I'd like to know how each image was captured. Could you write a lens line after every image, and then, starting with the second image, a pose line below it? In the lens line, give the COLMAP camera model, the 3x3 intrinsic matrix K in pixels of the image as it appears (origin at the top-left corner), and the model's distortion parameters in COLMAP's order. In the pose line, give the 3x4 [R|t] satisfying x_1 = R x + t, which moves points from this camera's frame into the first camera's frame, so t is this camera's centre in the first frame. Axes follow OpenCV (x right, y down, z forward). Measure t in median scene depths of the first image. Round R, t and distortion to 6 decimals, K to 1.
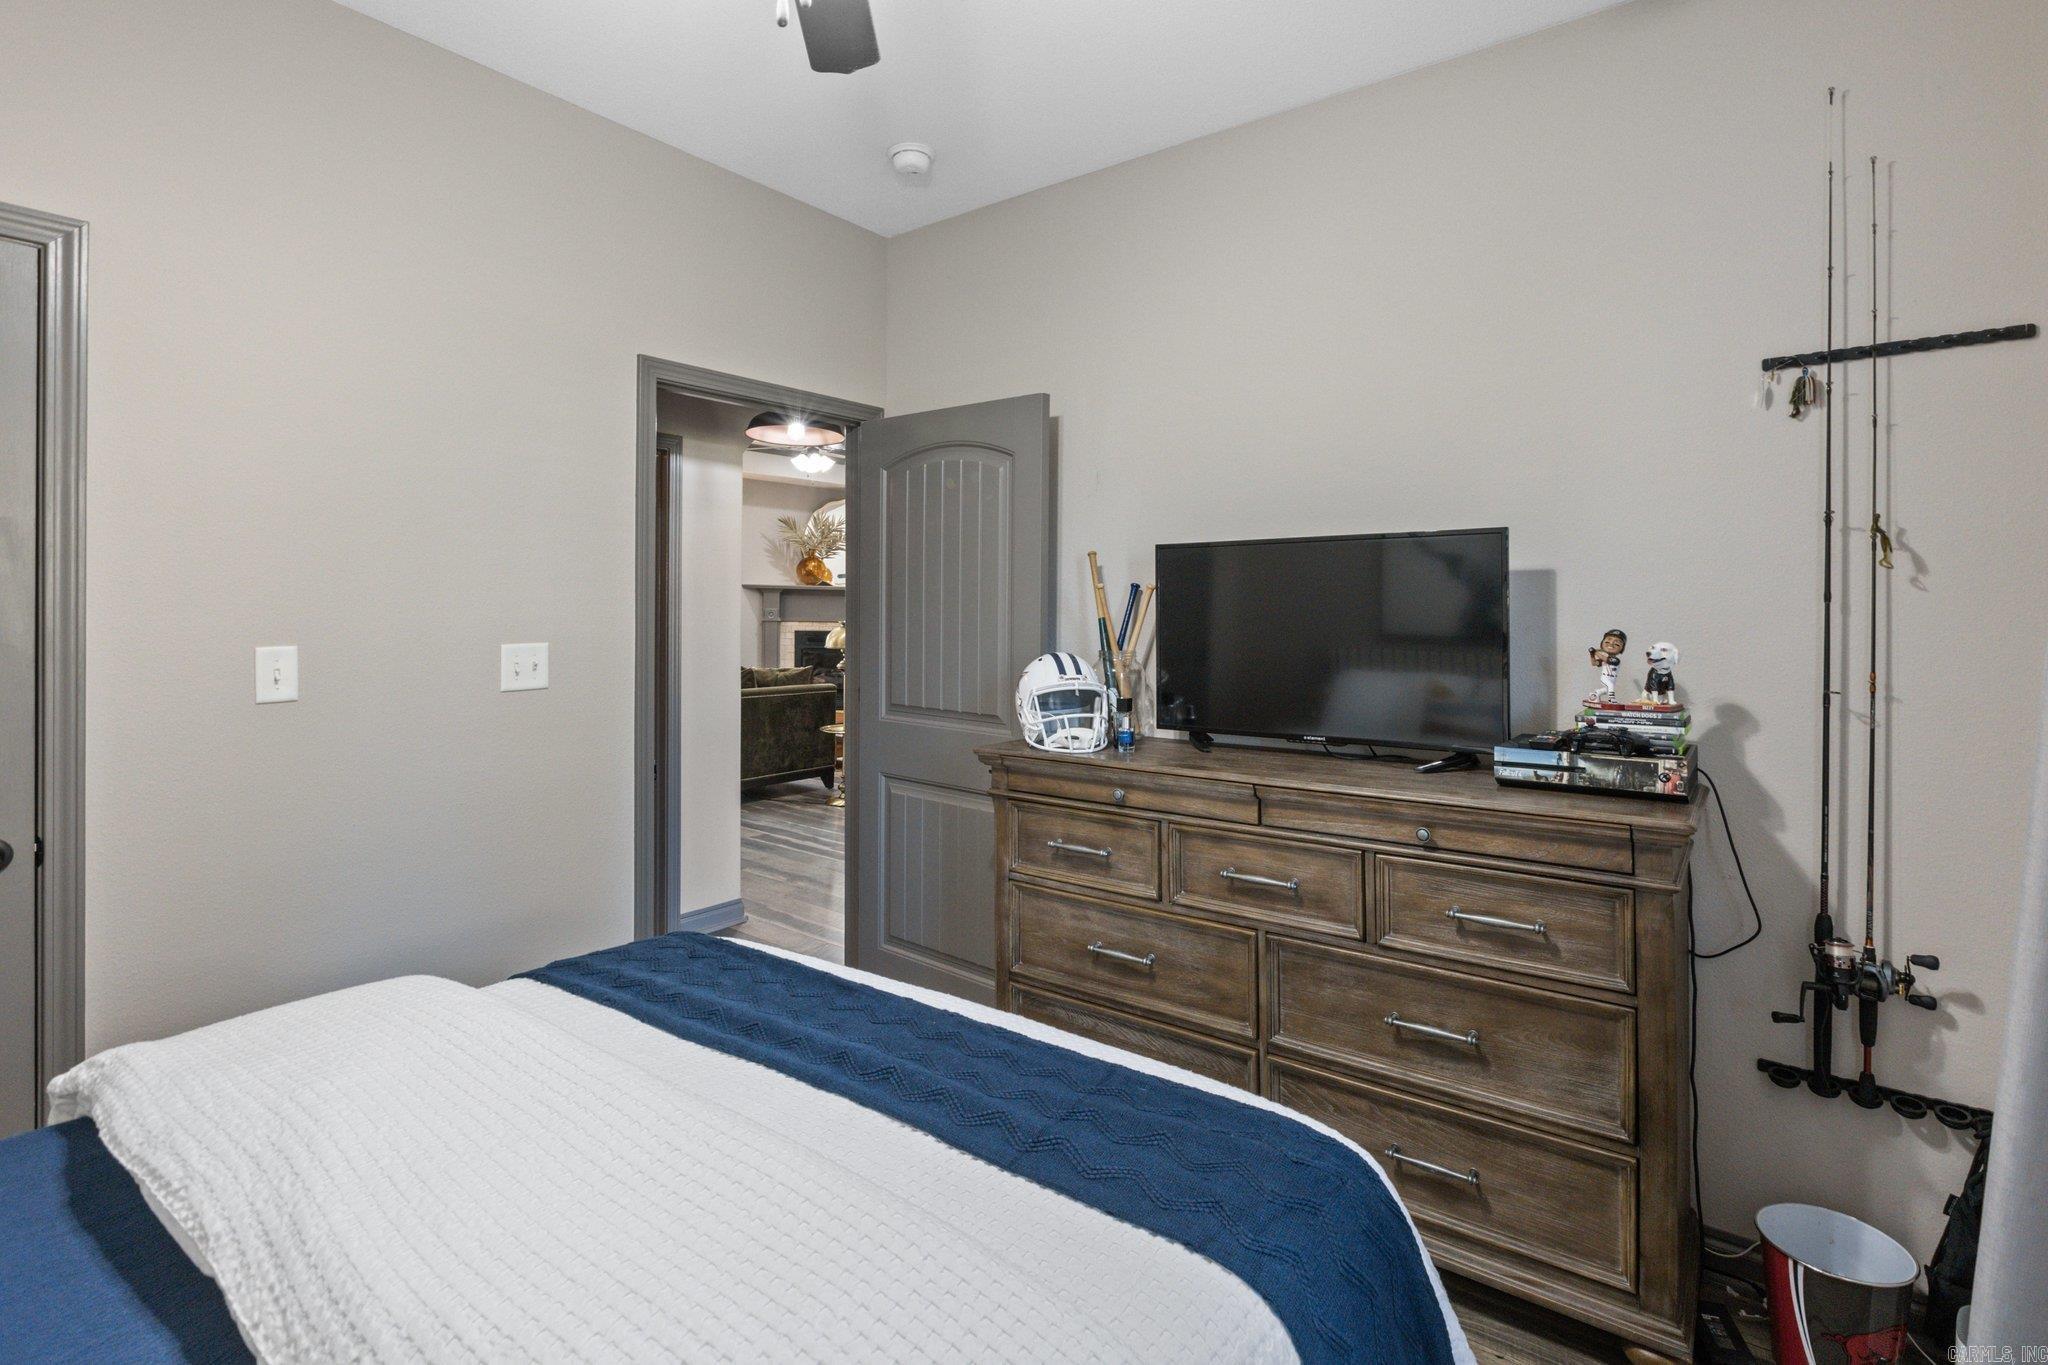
lens RADIAL K [[976.7, 0, 1023.9], [0, 976.7, 592.9], [0, 0, 1]] dist [-0.000271, 0.000761]
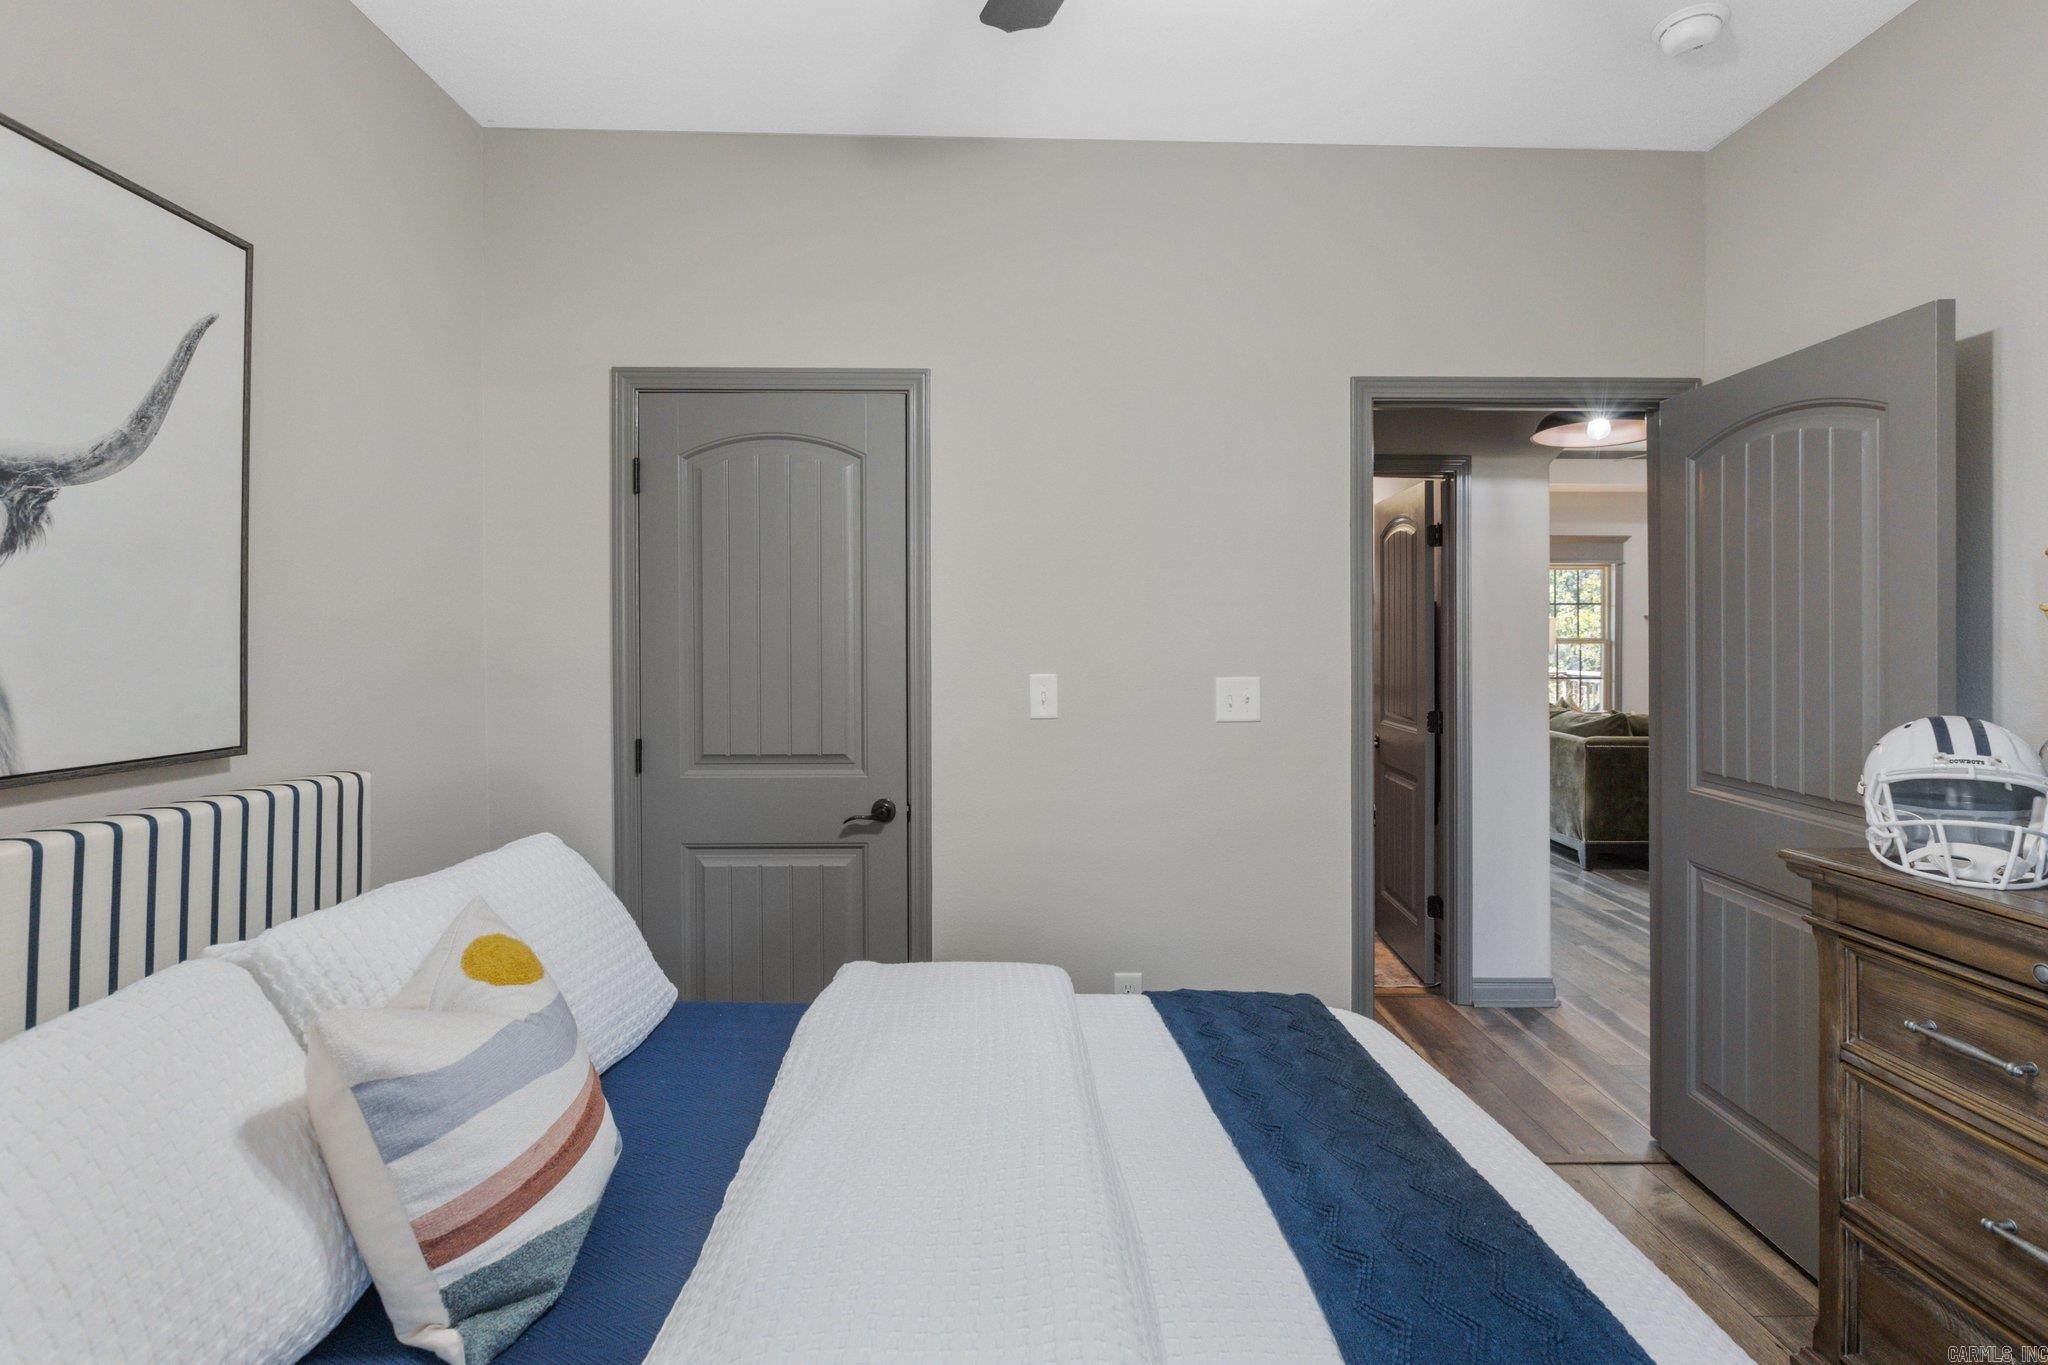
lens RADIAL K [[965.2, 0, 1024.1], [0, 965.2, 627.3], [0, 0, 1]] dist [0.001306, -0.000207]
pose [[0.624454, -0.011962, -0.780970, 0.153601], [0.012592, 0.999907, -0.005247, 0.001138], [0.780960, -0.006558, 0.624546, 0.176055]]
